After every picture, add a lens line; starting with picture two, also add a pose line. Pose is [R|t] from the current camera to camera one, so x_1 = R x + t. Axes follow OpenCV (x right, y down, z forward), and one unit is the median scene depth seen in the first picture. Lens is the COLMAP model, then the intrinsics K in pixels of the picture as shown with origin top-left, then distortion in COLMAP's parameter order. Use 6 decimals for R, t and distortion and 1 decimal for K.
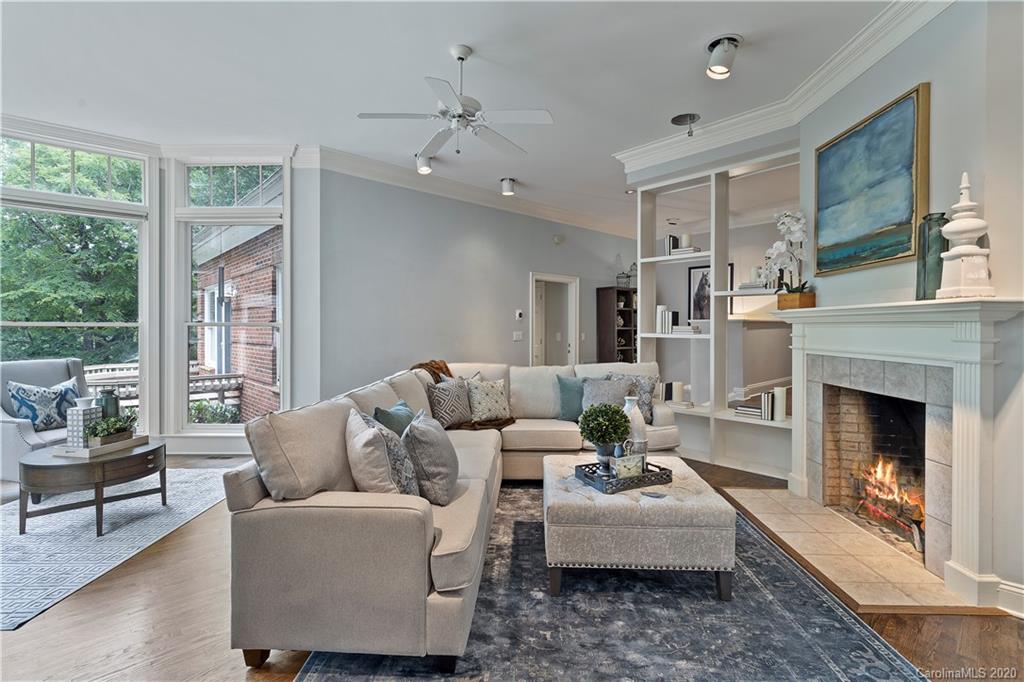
lens RADIAL K [[477.2, 0, 515.9], [0, 477.2, 326.3], [0, 0, 1]] dist [0.001975, -0.000091]
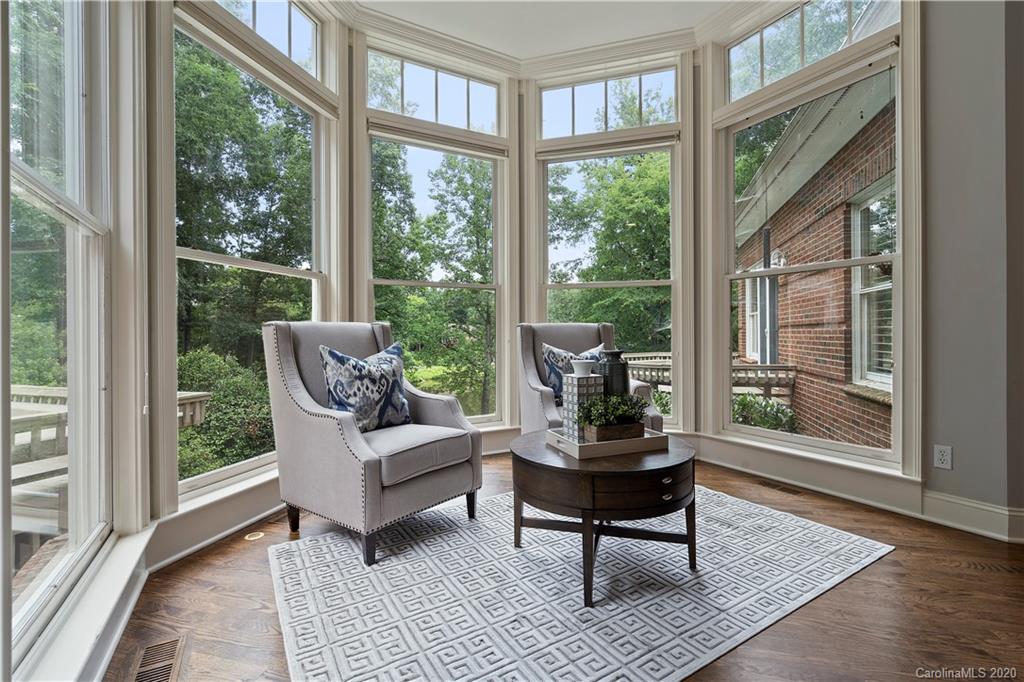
lens RADIAL K [[474.5, 0, 512.0], [0, 474.5, 341.0], [0, 0, 1]] dist [-0.002965, -0.000057]
pose [[0.515191, 0.009214, -0.857026, -0.283544], [0.009094, 0.999827, 0.016217, 0.077642], [0.857027, -0.016149, 0.515018, 0.408504]]
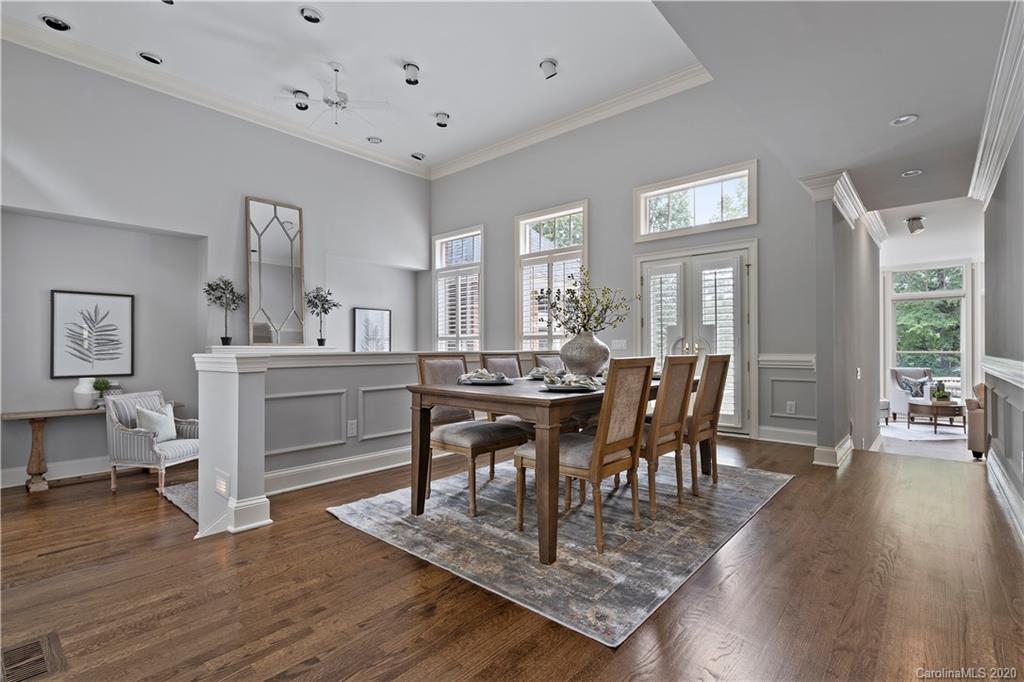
lens RADIAL K [[476.0, 0, 512.0], [0, 476.0, 341.0], [0, 0, 1]] dist [-0.001543, 0.000037]
pose [[0.096376, -0.010847, -0.995286, 0.977924], [0.000229, 0.999941, -0.010875, -0.031514], [0.995345, 0.000820, 0.096373, -1.017606]]
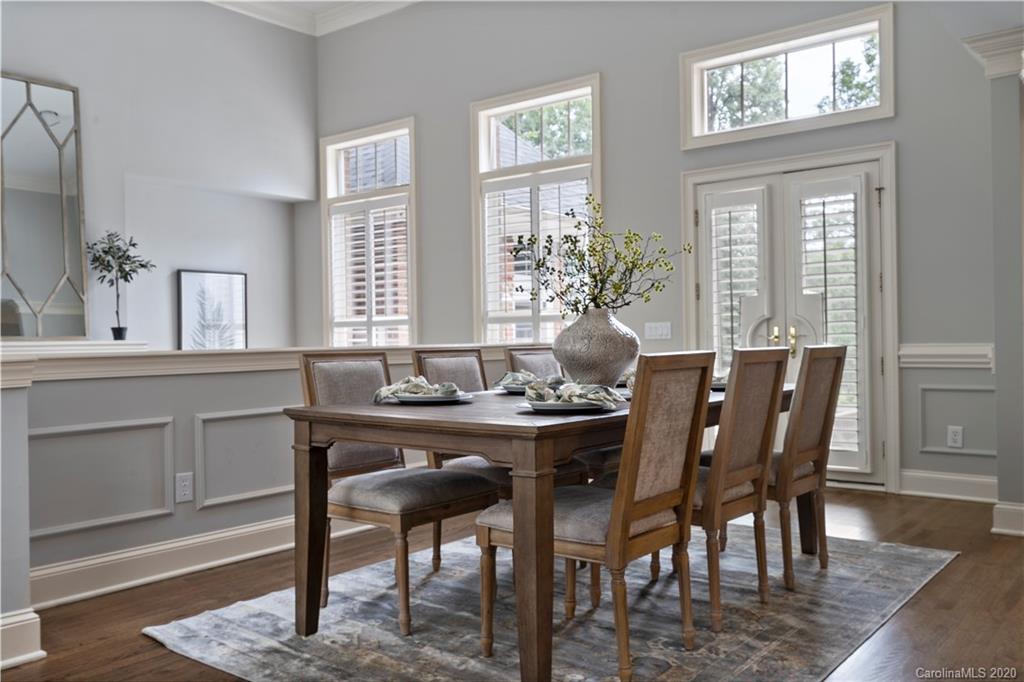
lens RADIAL K [[864.8, 0, 512.0], [0, 864.8, 341.0], [0, 0, 1]] dist [0.001486, -0.002807]
pose [[0.147845, 0.004426, -0.989001, 1.019934], [0.013543, 0.999887, 0.006499, -0.031721], [0.988918, -0.014355, 0.147768, -1.024583]]
